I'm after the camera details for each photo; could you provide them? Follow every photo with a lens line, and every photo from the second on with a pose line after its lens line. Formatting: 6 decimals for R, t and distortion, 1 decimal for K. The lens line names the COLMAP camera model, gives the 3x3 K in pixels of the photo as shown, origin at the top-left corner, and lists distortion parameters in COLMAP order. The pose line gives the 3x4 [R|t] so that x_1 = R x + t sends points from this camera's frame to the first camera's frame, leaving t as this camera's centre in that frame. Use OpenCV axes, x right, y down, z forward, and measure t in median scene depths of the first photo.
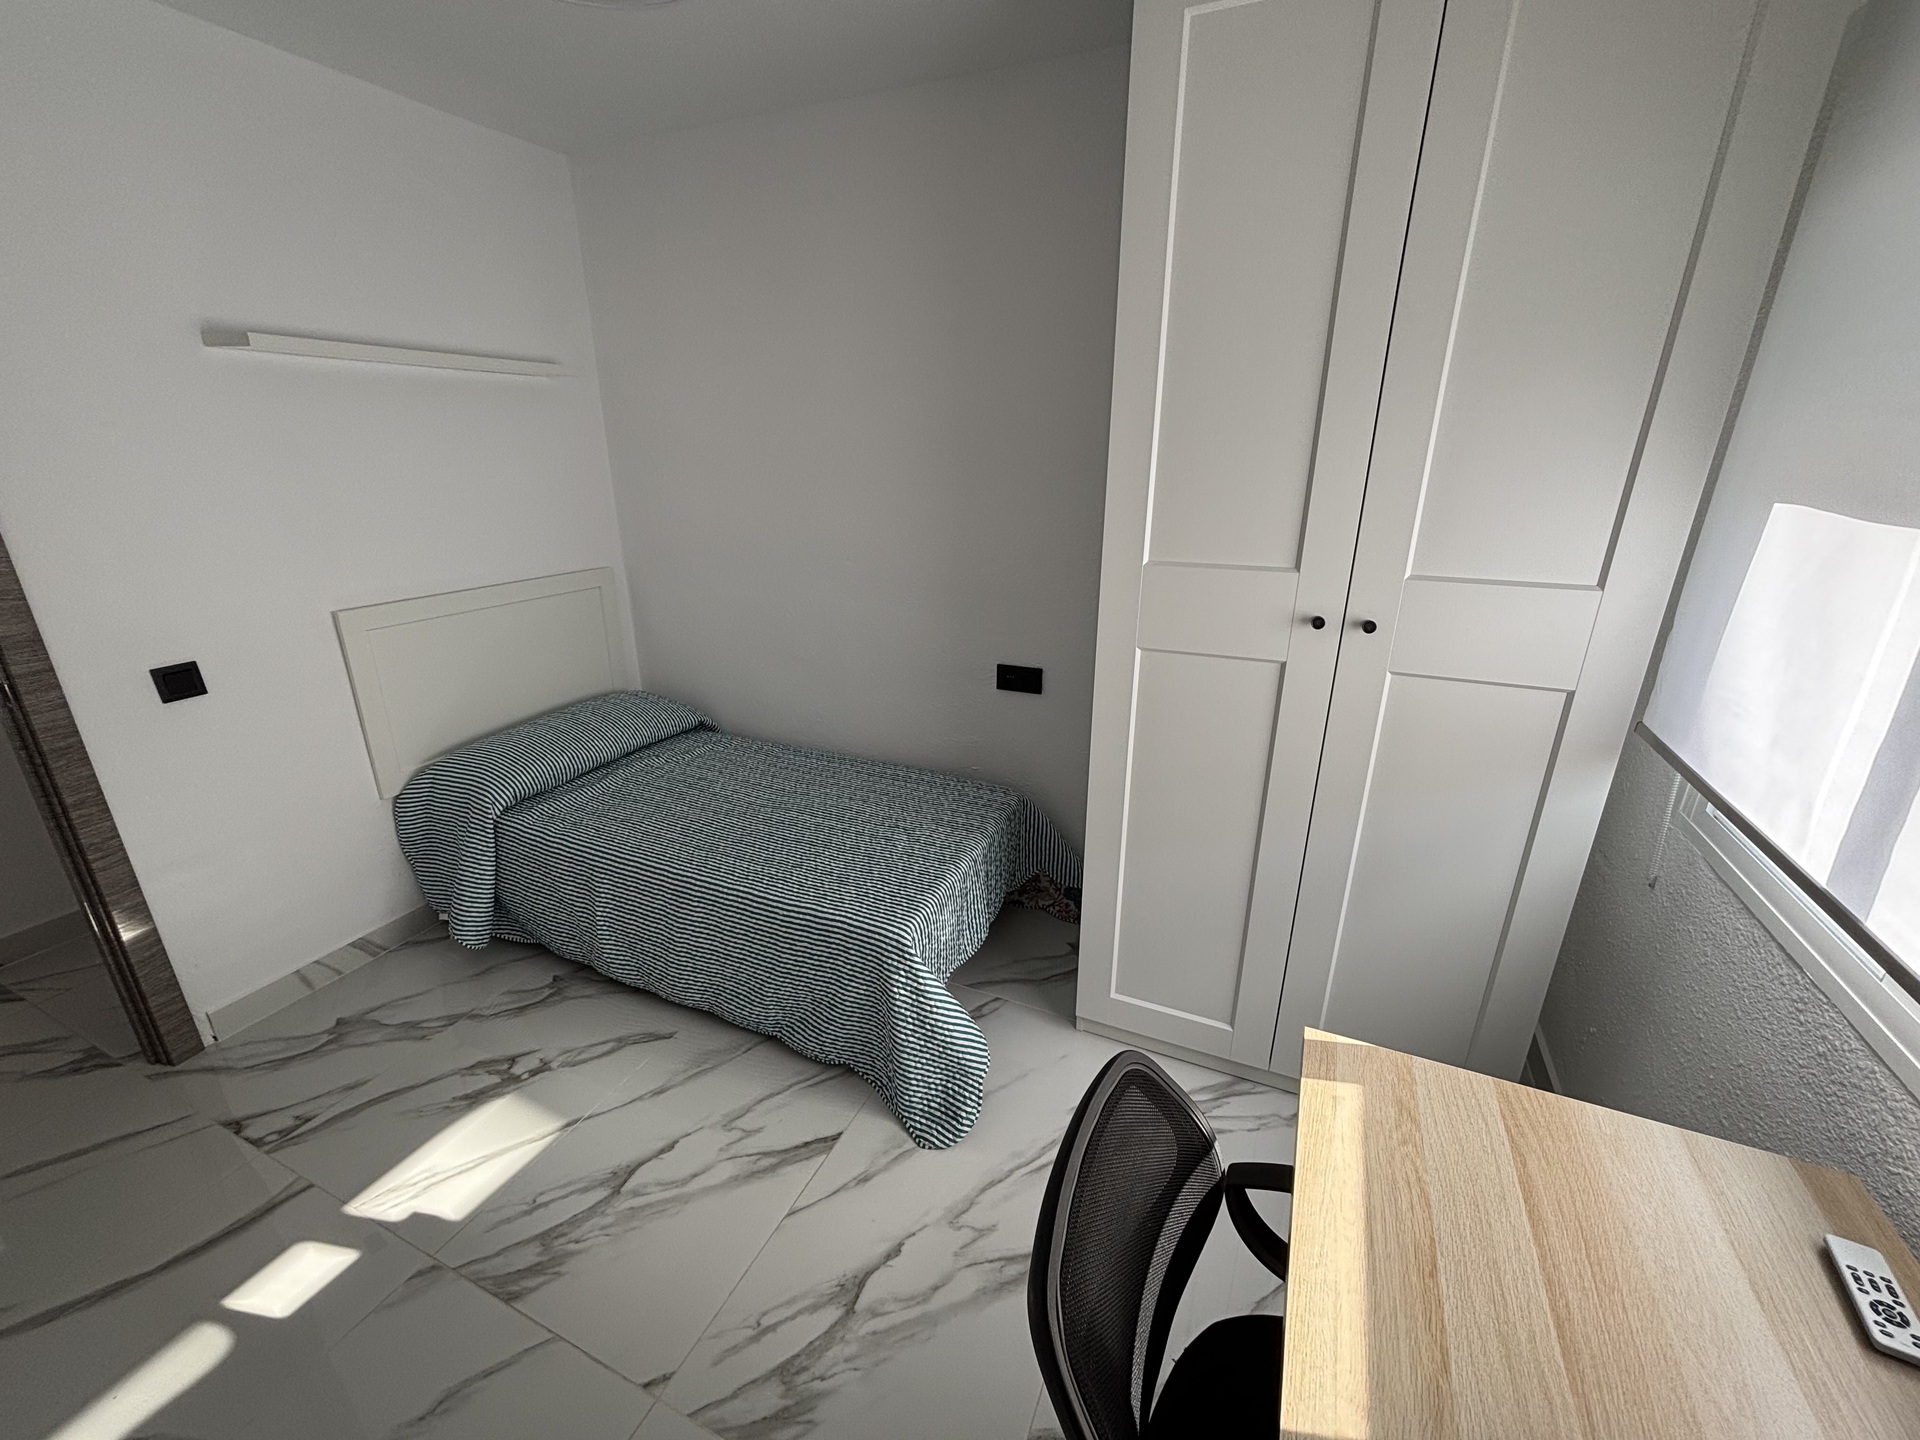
lens RADIAL K [[776.3, 0, 962.8], [0, 776.3, 730.6], [0, 0, 1]] dist [0.000159, 0.000046]
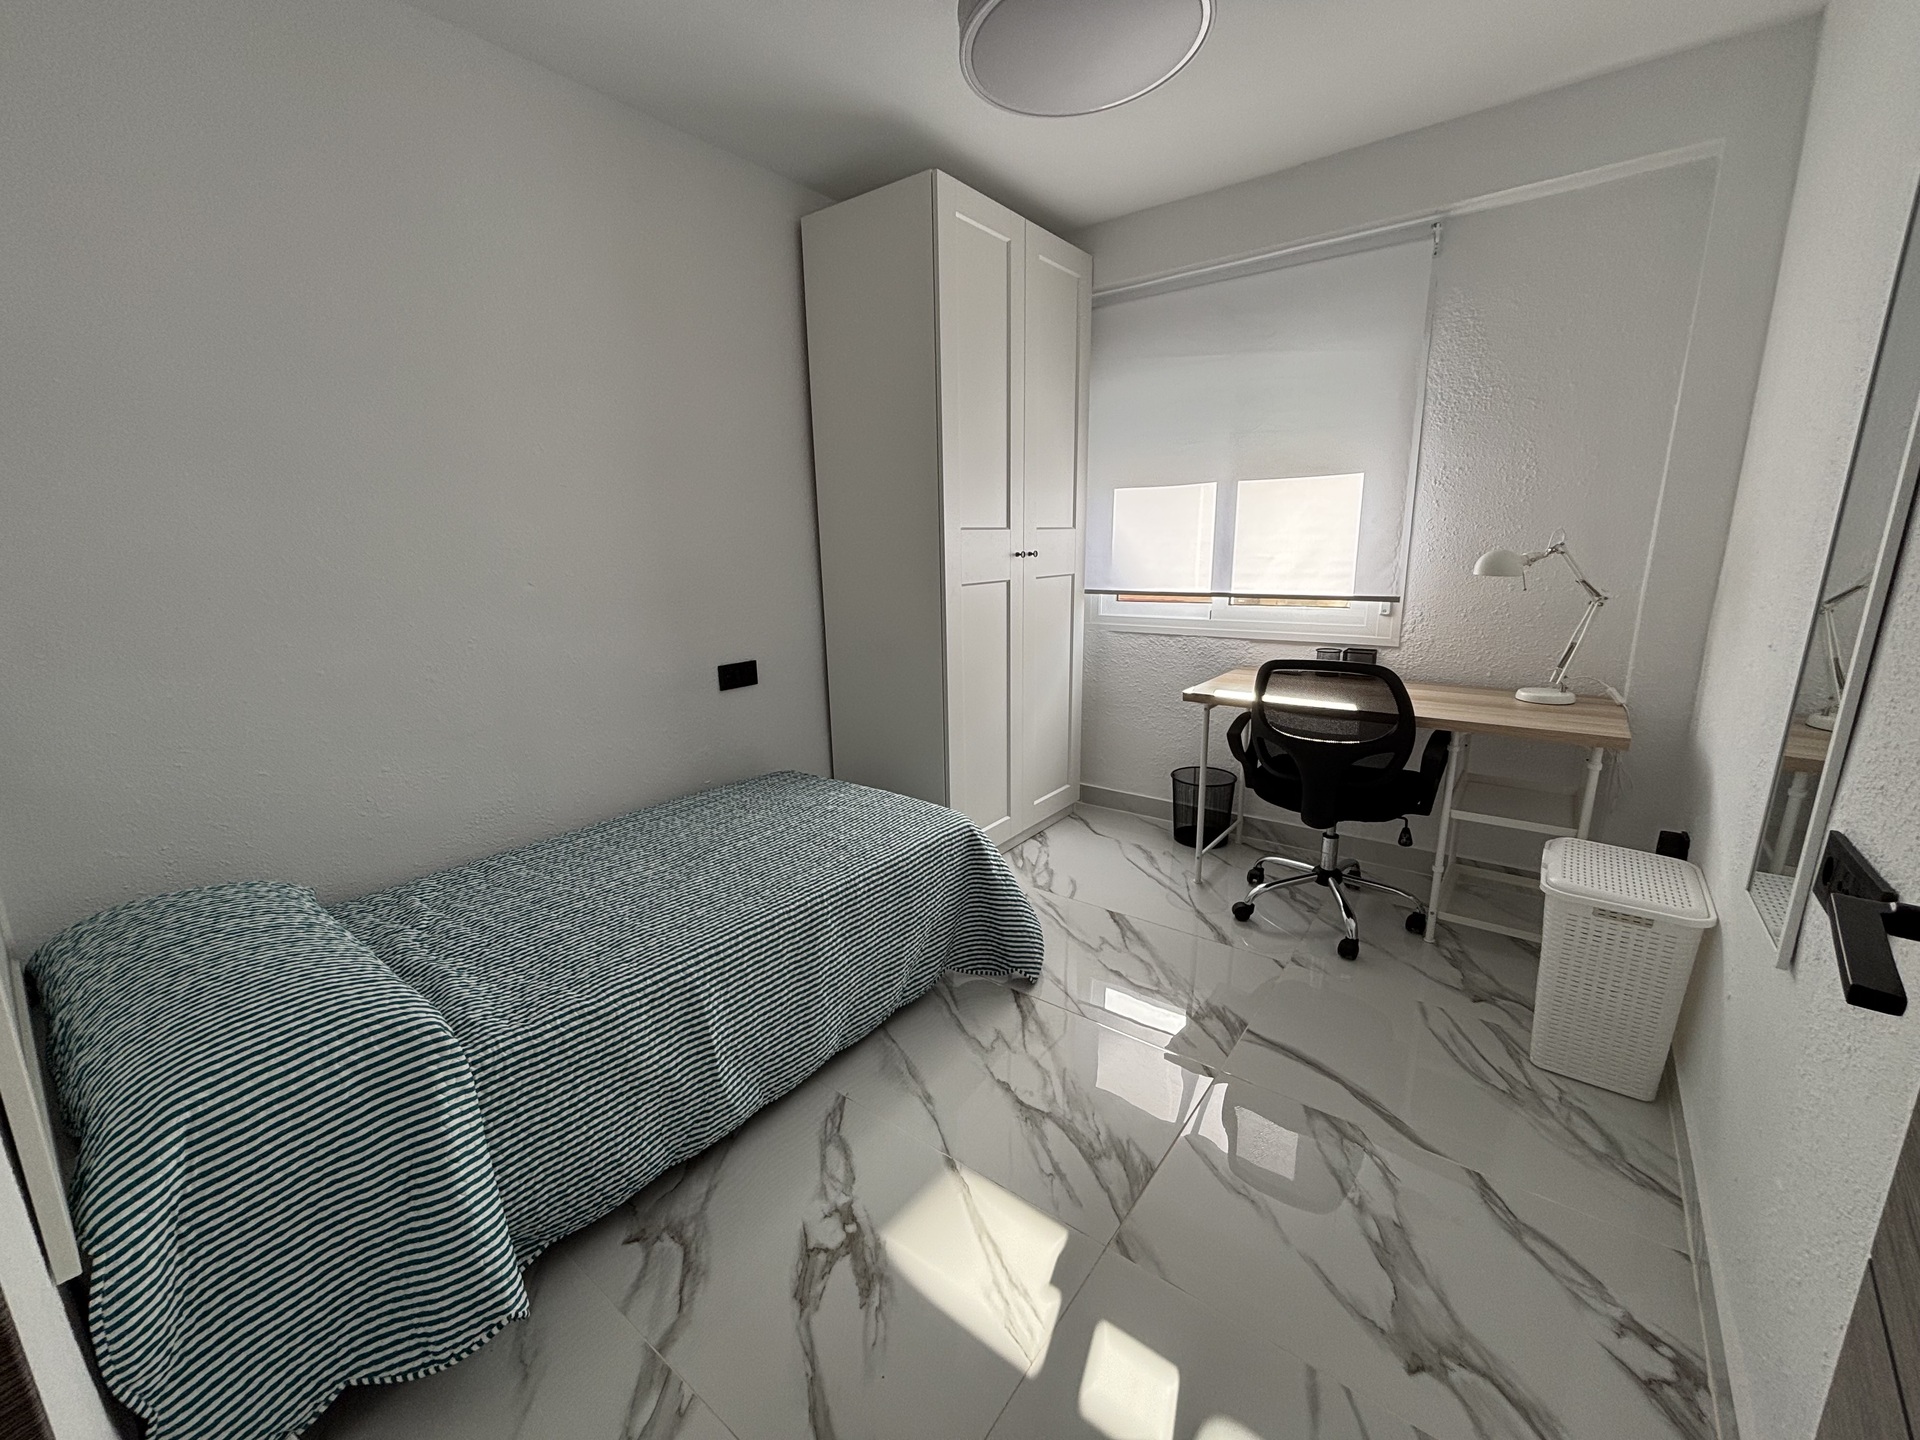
lens RADIAL K [[765.3, 0, 926.3], [0, 765.3, 756.2], [0, 0, 1]] dist [0.000813, 0.000033]
pose [[0.252074, -0.281553, 0.925844, -1.212700], [0.348311, 0.919014, 0.184643, -0.095320], [-0.902850, 0.275938, 0.329728, 0.619875]]
